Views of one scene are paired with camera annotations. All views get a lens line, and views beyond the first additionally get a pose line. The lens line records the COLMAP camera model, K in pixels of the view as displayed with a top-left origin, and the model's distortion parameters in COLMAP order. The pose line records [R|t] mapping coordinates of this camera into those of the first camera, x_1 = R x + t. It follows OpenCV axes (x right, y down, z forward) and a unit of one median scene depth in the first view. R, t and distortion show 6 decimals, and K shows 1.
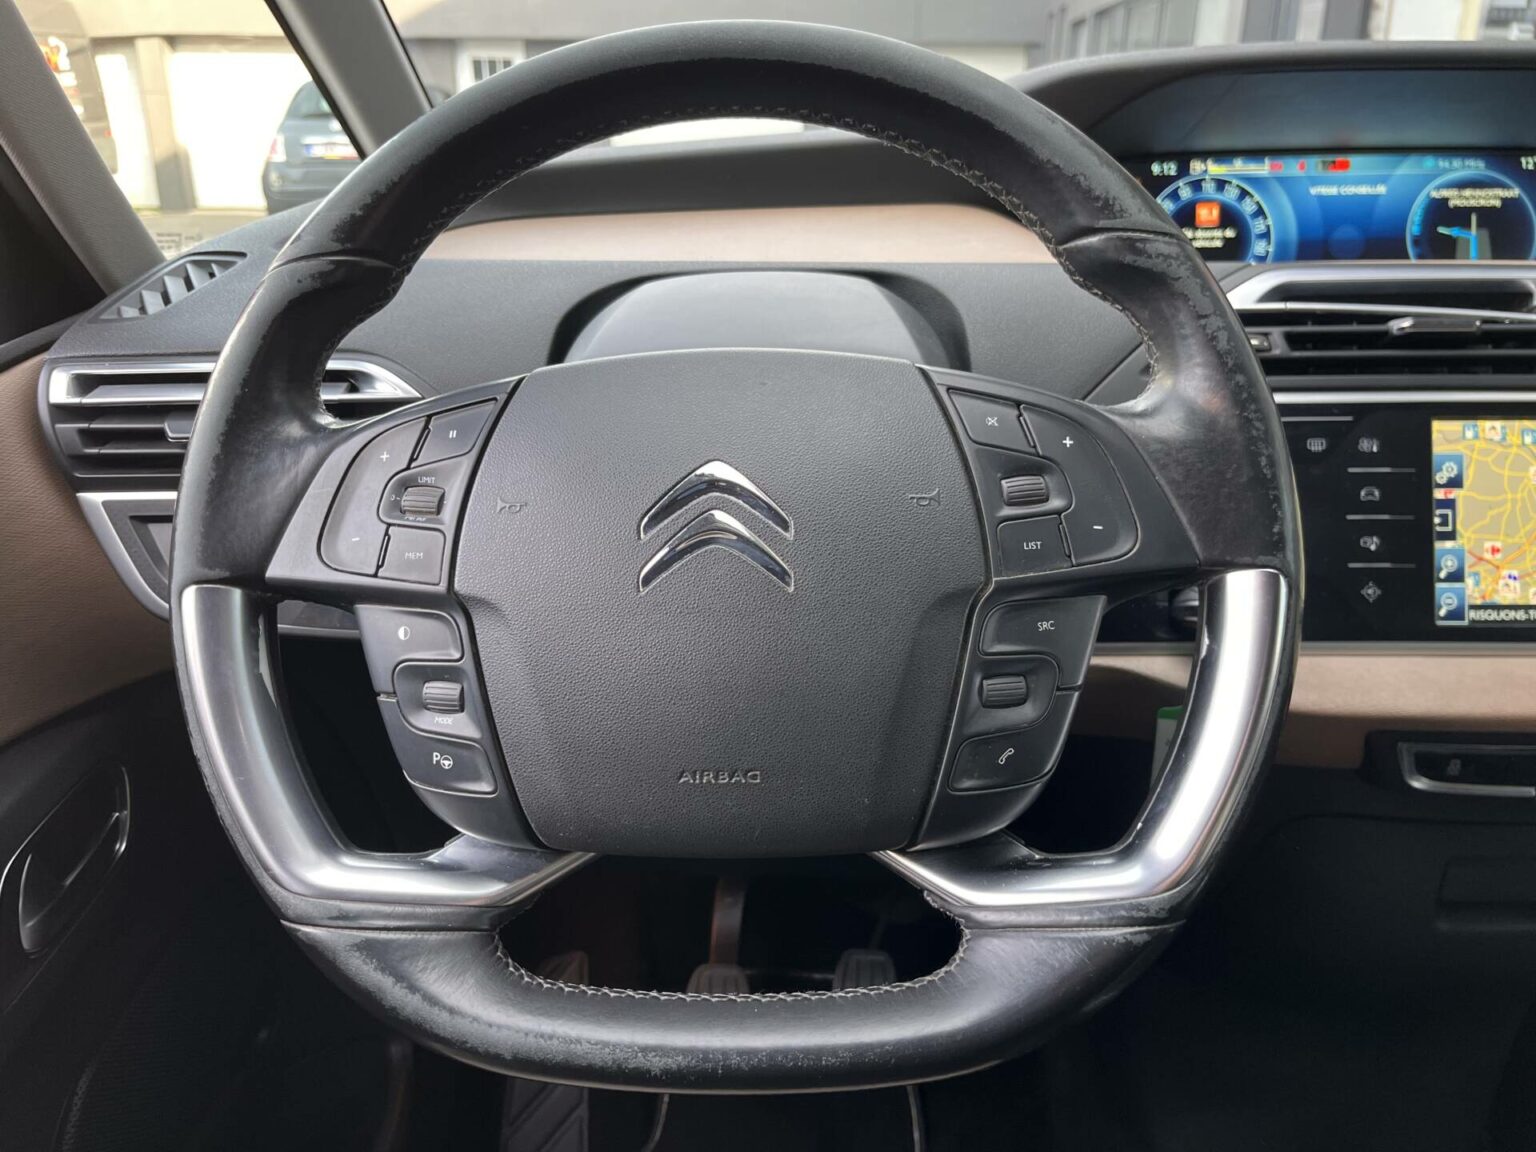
lens RADIAL K [[1206.8, 0, 768.0], [0, 1206.8, 576.0], [0, 0, 1]] dist [0.055477, -0.102599]
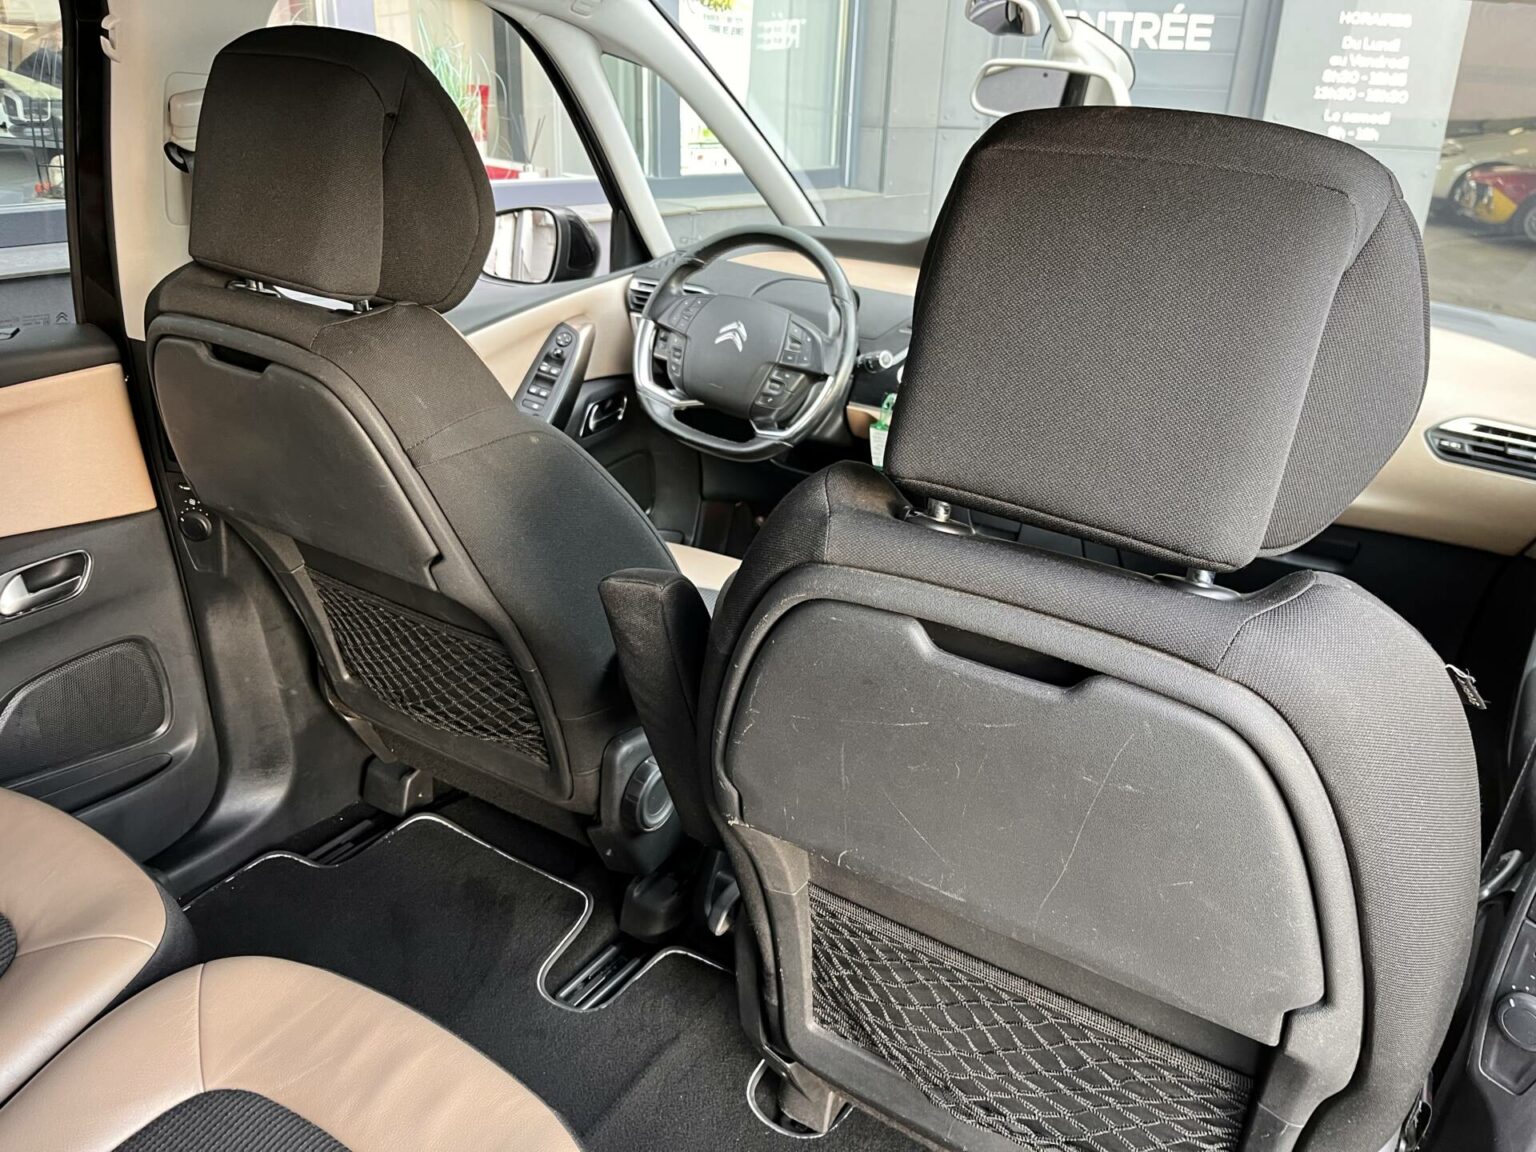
lens RADIAL K [[1206.8, 0, 768.0], [0, 1206.8, 576.0], [0, 0, 1]] dist [0.055477, -0.102599]
pose [[0.856550, 0.348914, -0.380239, 2.032415], [-0.319843, 0.937152, 0.139448, 0.130216], [0.404997, 0.002173, 0.914315, -3.027732]]
